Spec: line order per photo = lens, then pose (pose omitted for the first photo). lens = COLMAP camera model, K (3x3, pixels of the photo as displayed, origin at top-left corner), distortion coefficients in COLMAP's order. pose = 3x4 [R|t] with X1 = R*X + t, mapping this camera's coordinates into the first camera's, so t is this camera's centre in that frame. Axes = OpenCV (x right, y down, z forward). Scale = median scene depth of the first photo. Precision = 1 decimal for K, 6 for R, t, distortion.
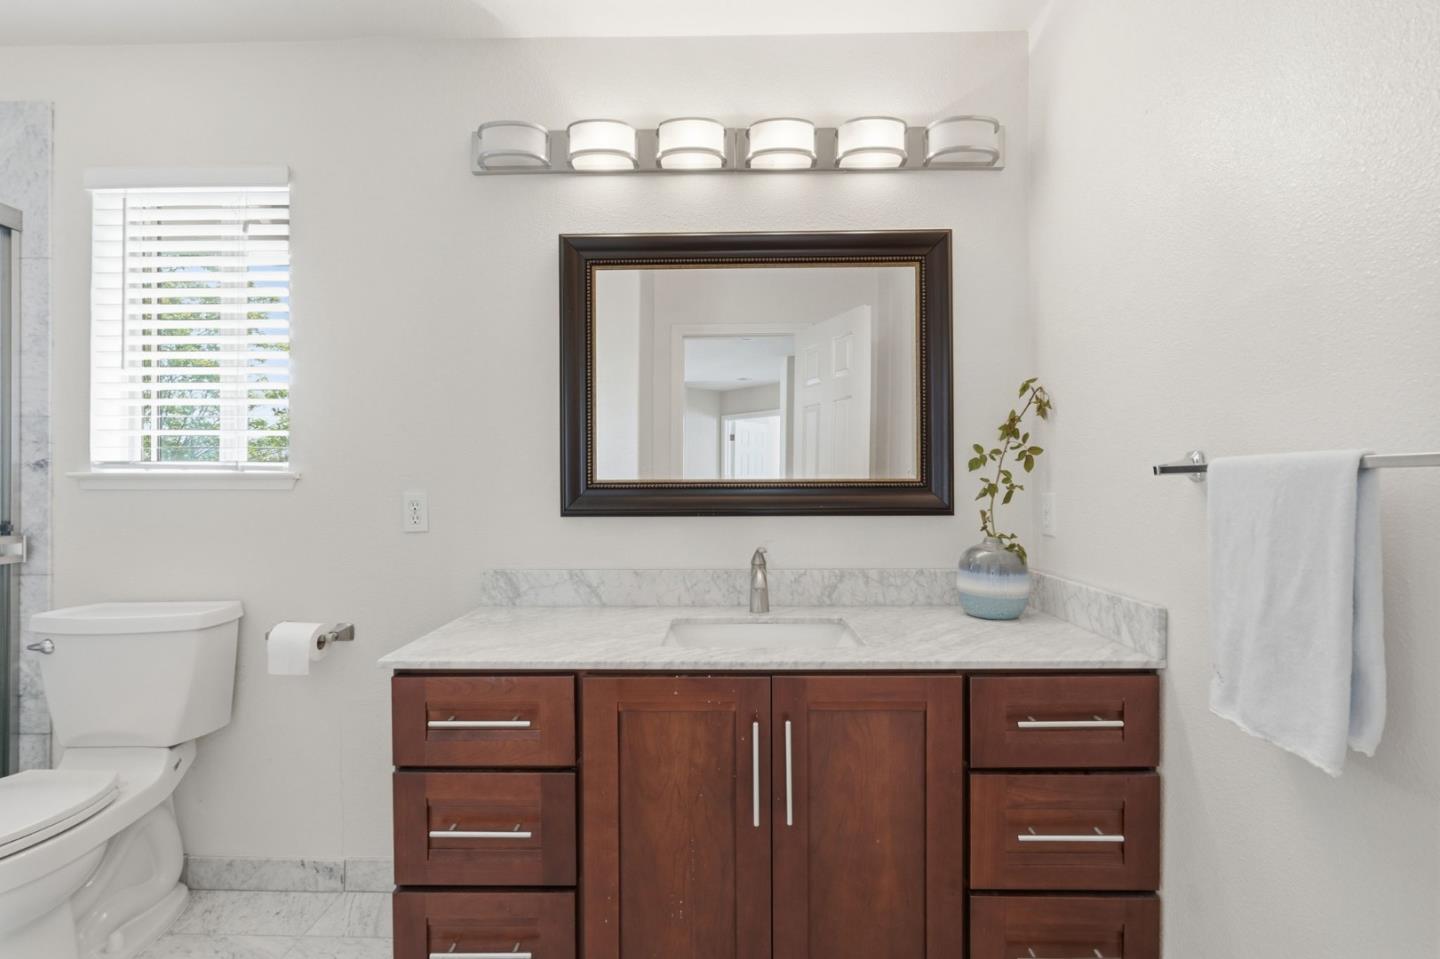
lens RADIAL K [[656.8, 0, 720.0], [0, 656.8, 479.5], [0, 0, 1]] dist [-0.001376, 0.000493]
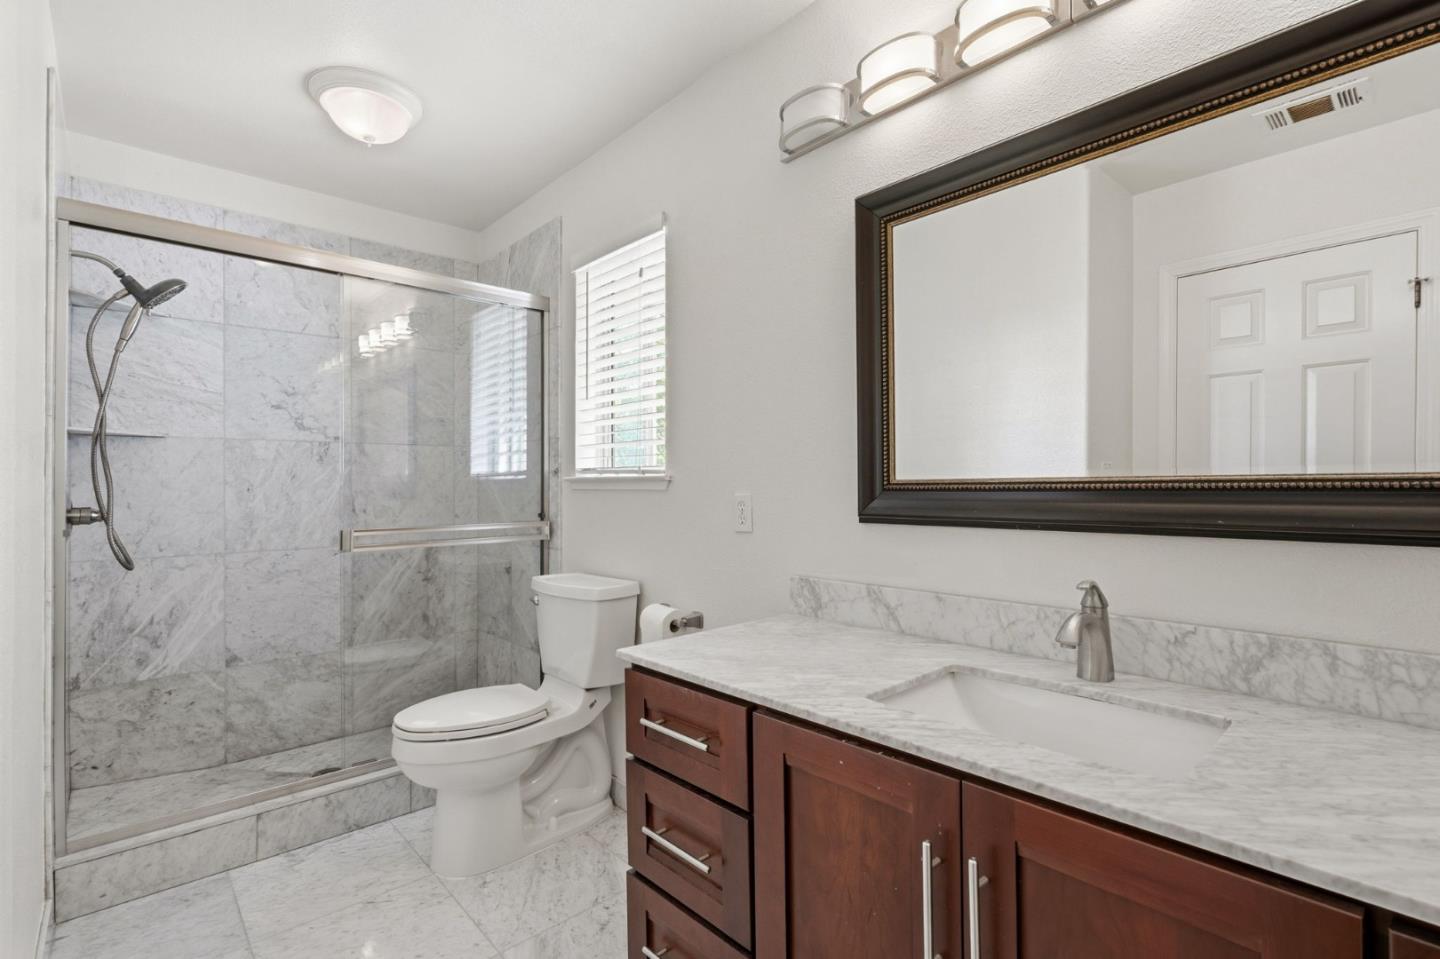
lens RADIAL K [[672.6, 0, 720.0], [0, 672.6, 479.5], [0, 0, 1]] dist [0.000582, 0.000796]
pose [[0.686917, -0.007979, -0.726692, 0.279558], [0.008464, 0.999960, -0.002980, 0.001157], [0.726687, -0.004104, 0.686957, 0.257737]]
